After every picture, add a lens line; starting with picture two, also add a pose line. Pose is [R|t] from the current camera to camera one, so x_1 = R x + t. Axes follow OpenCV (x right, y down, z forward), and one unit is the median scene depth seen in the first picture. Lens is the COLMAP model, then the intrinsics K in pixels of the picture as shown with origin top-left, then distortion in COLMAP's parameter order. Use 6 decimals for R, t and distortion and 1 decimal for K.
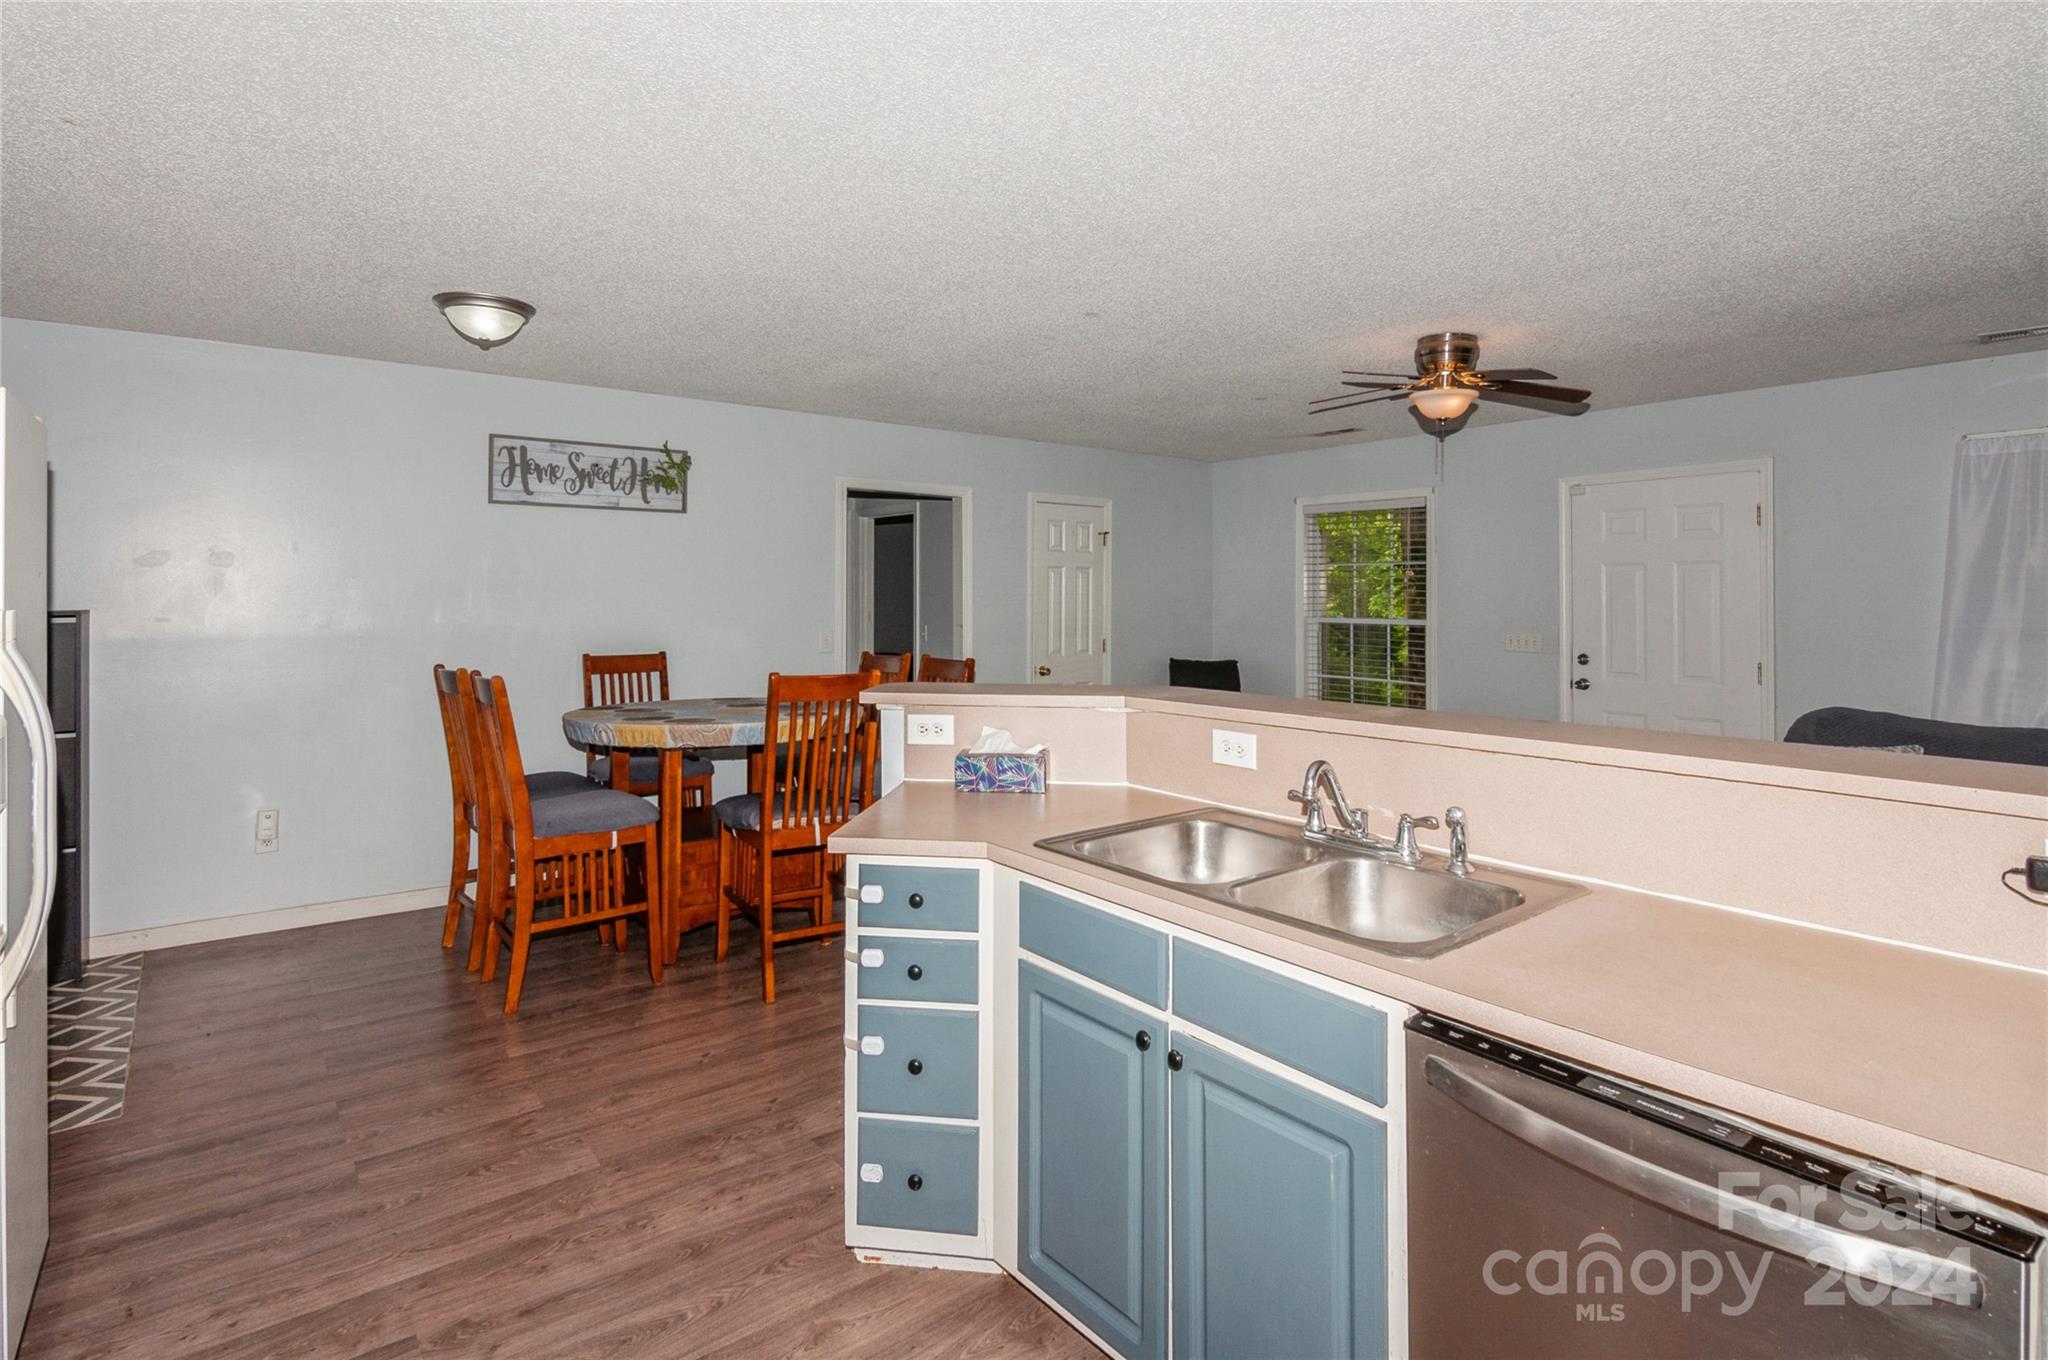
lens RADIAL K [[1026.2, 0, 1017.3], [0, 1026.2, 592.6], [0, 0, 1]] dist [-0.003304, -0.000909]
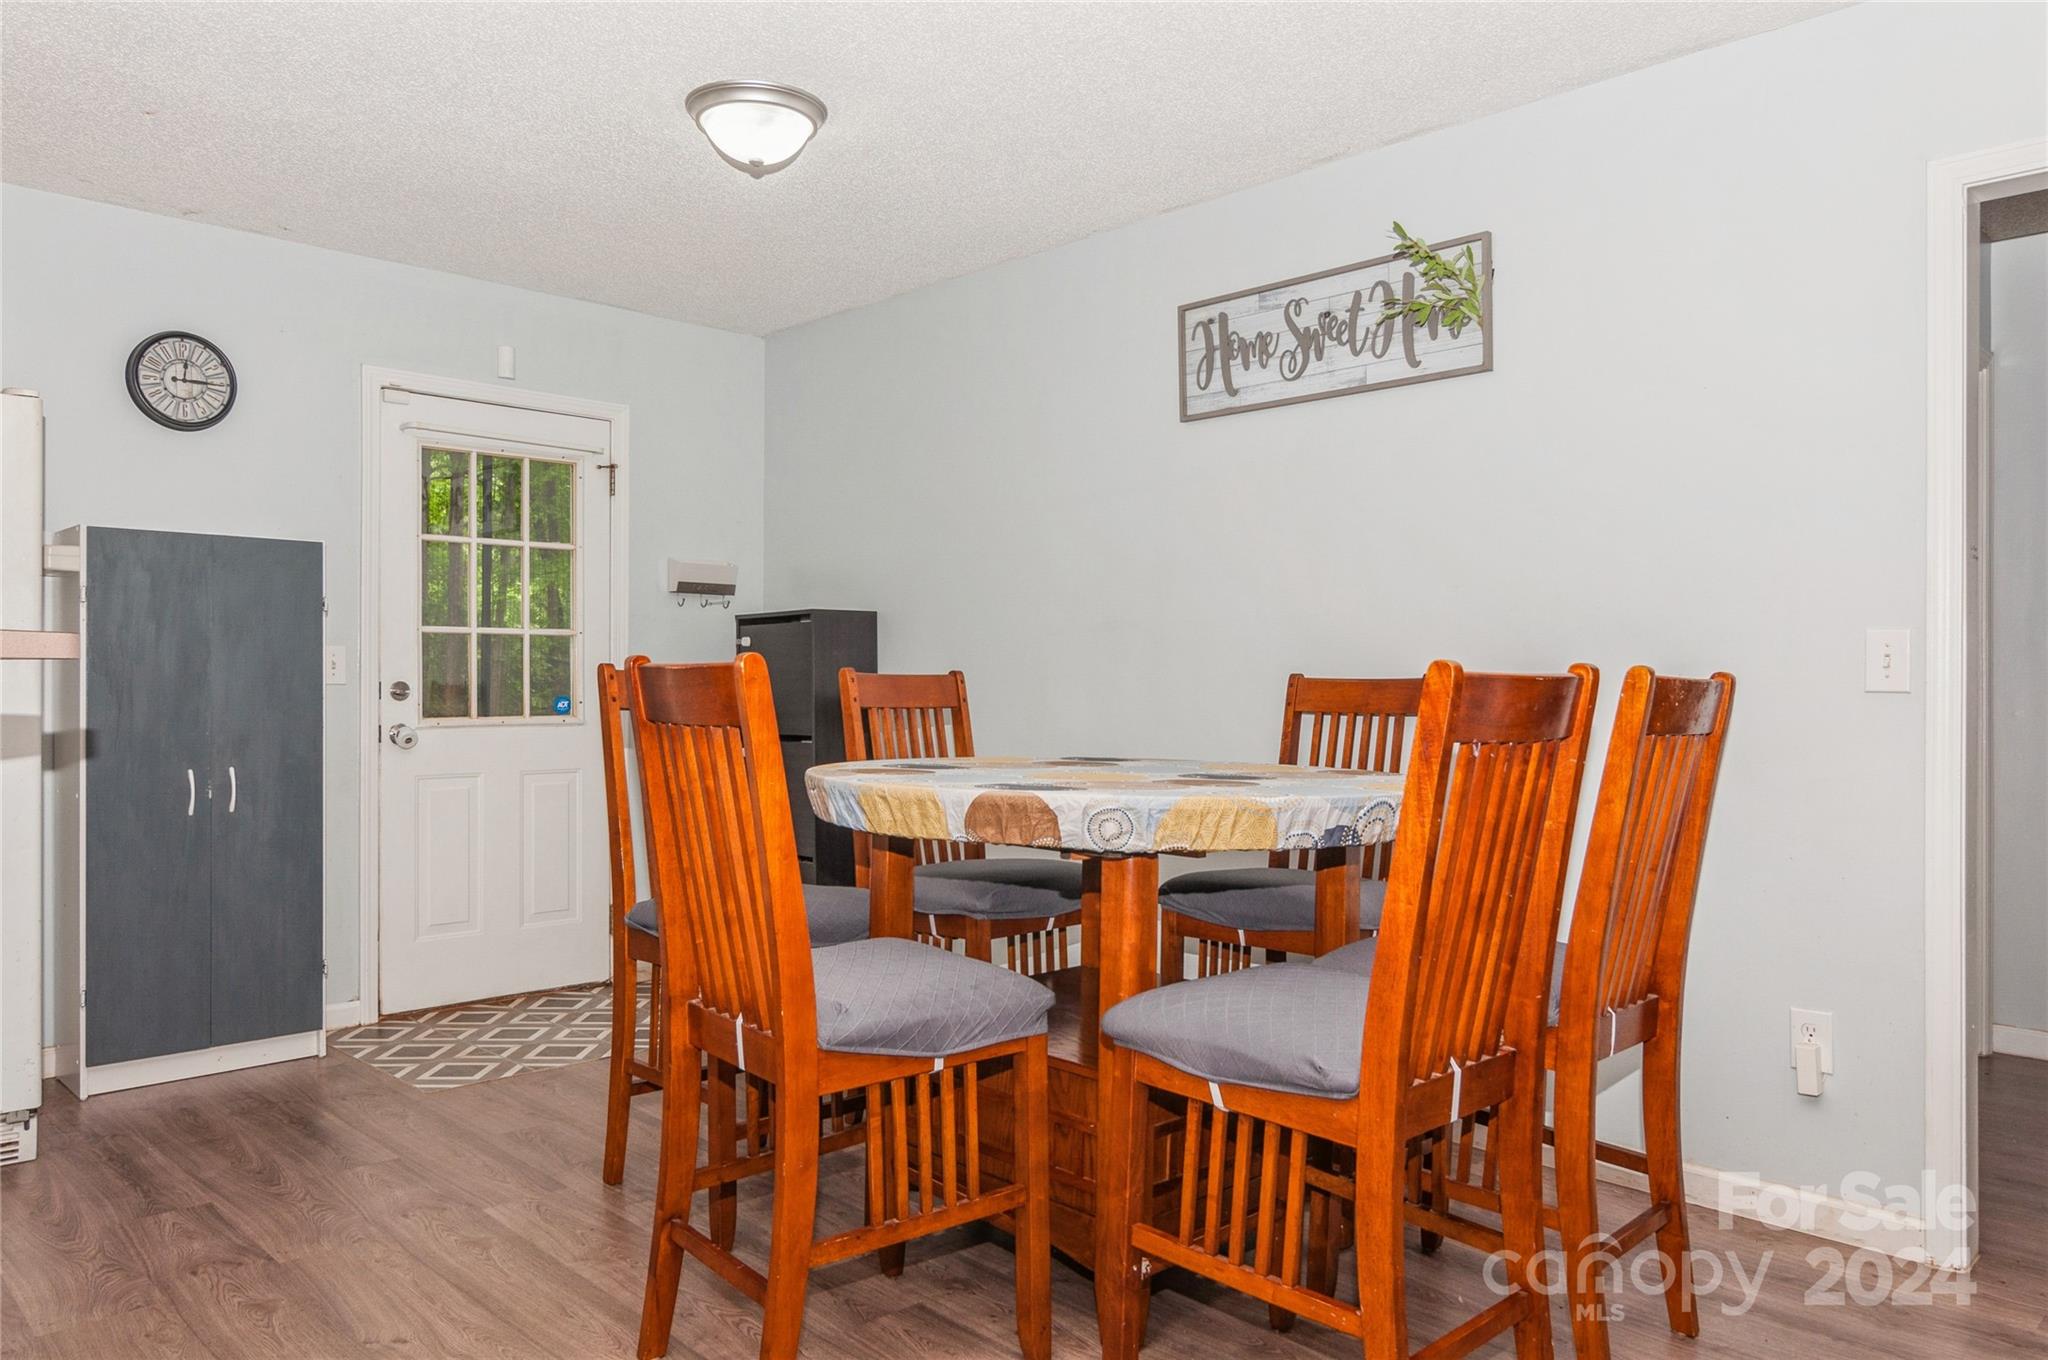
lens RADIAL K [[1437.7, 0, 1024.0], [0, 1437.7, 680.0], [0, 0, 1]] dist [-0.001077, 0.001132]
pose [[0.088178, 0.002294, -0.996102, 0.314690], [0.006991, 0.999971, 0.002922, 0.060561], [0.996080, -0.007222, 0.088160, 0.806811]]
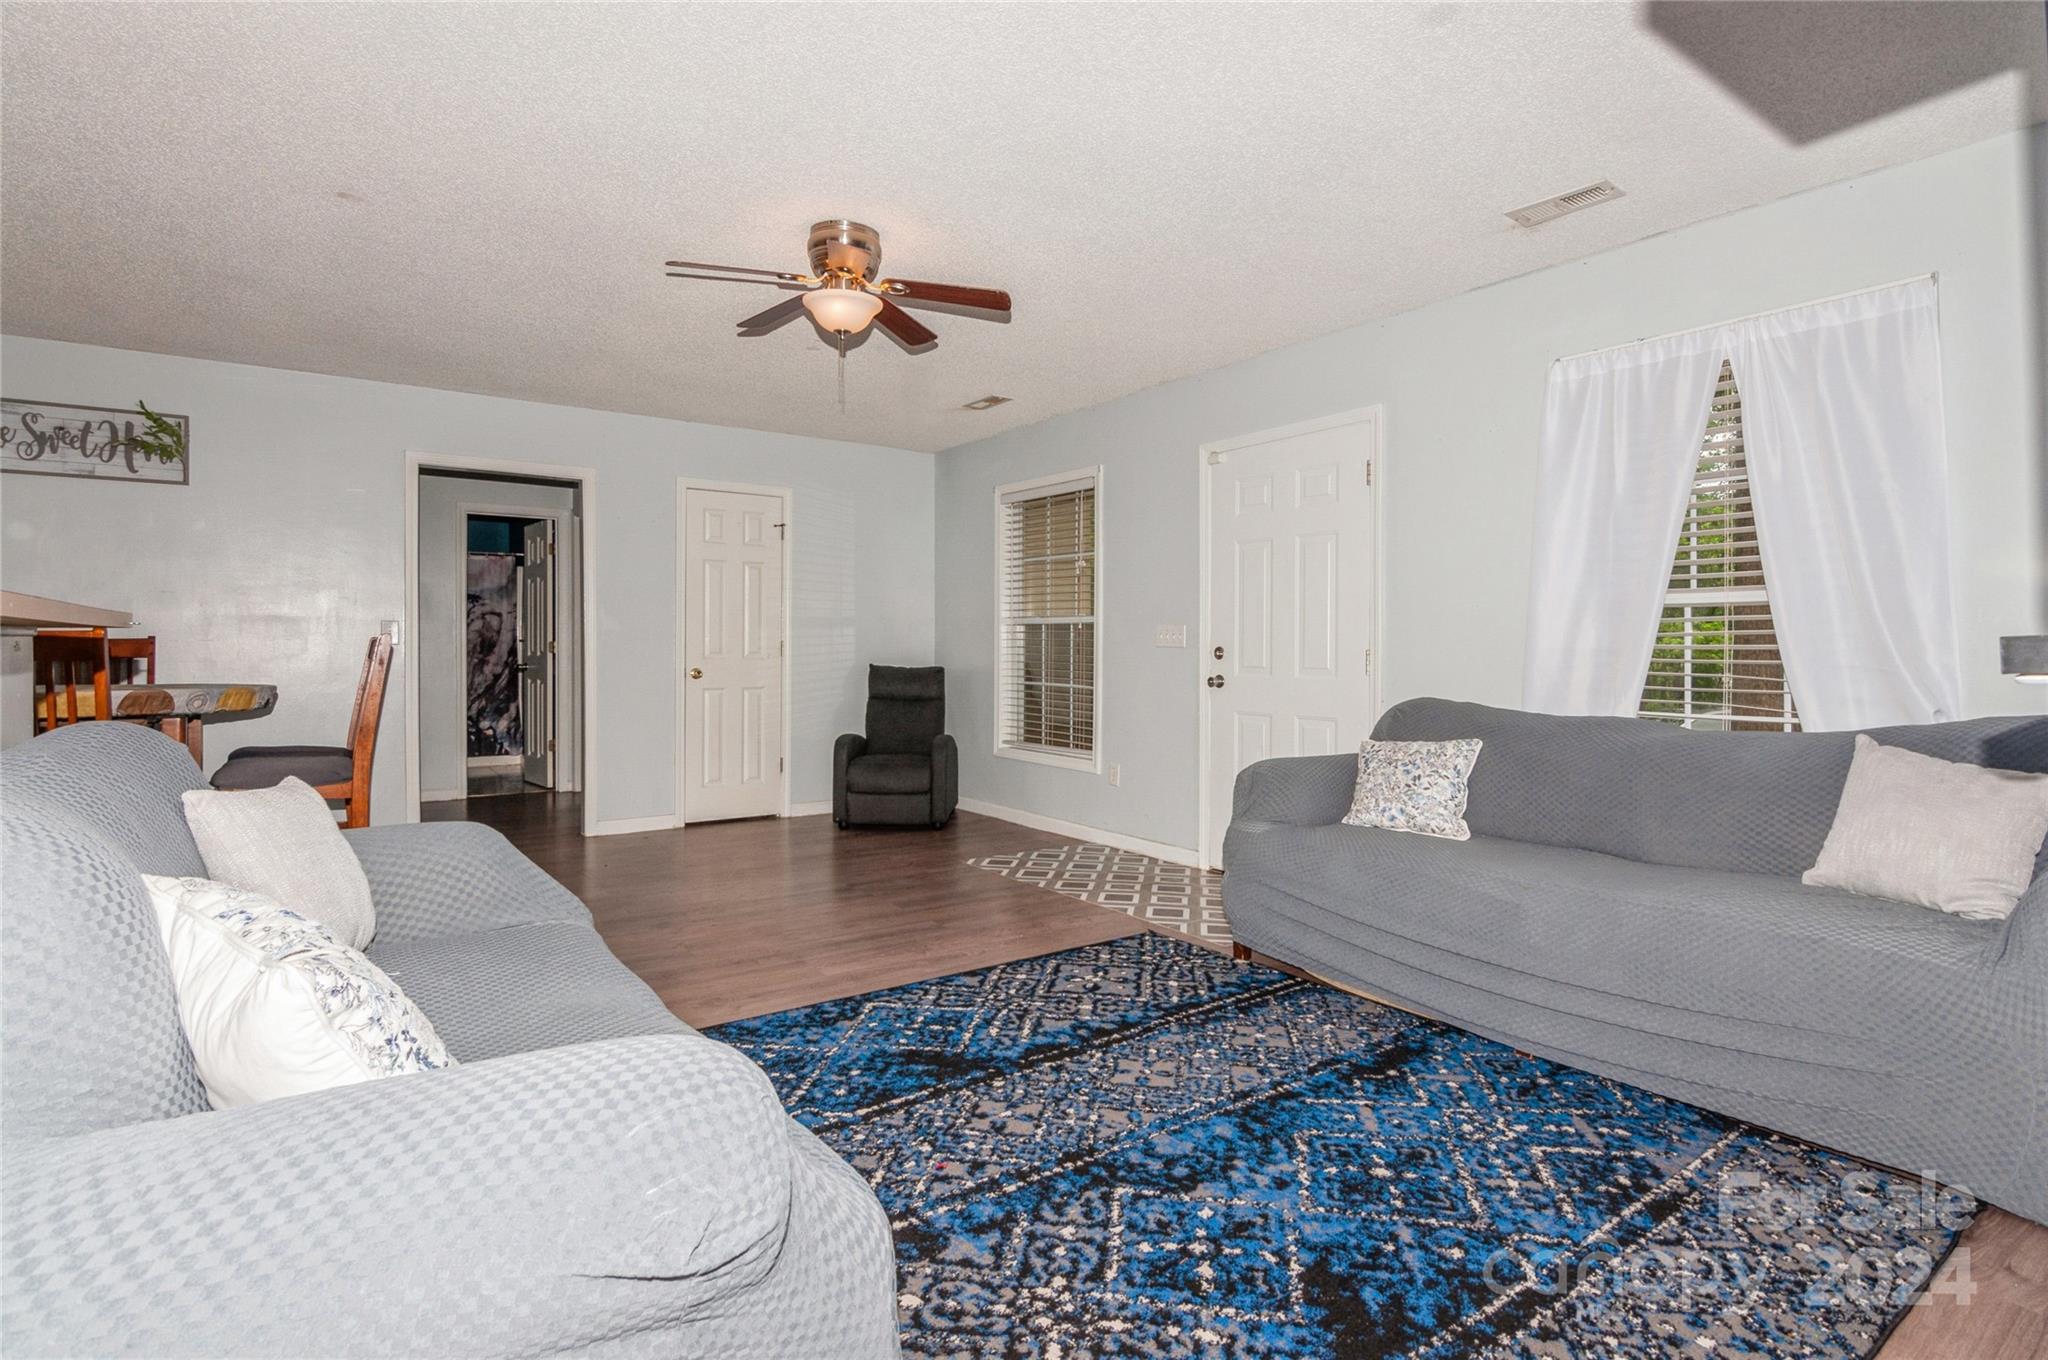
lens RADIAL K [[992.9, 0, 999.1], [0, 992.9, 669.4], [0, 0, 1]] dist [-0.019501, -0.001475]
pose [[0.999143, 0.003754, -0.041231, 0.466286], [-0.002340, 0.999409, 0.034289, 0.058776], [0.041336, -0.034163, 0.998561, 0.177507]]
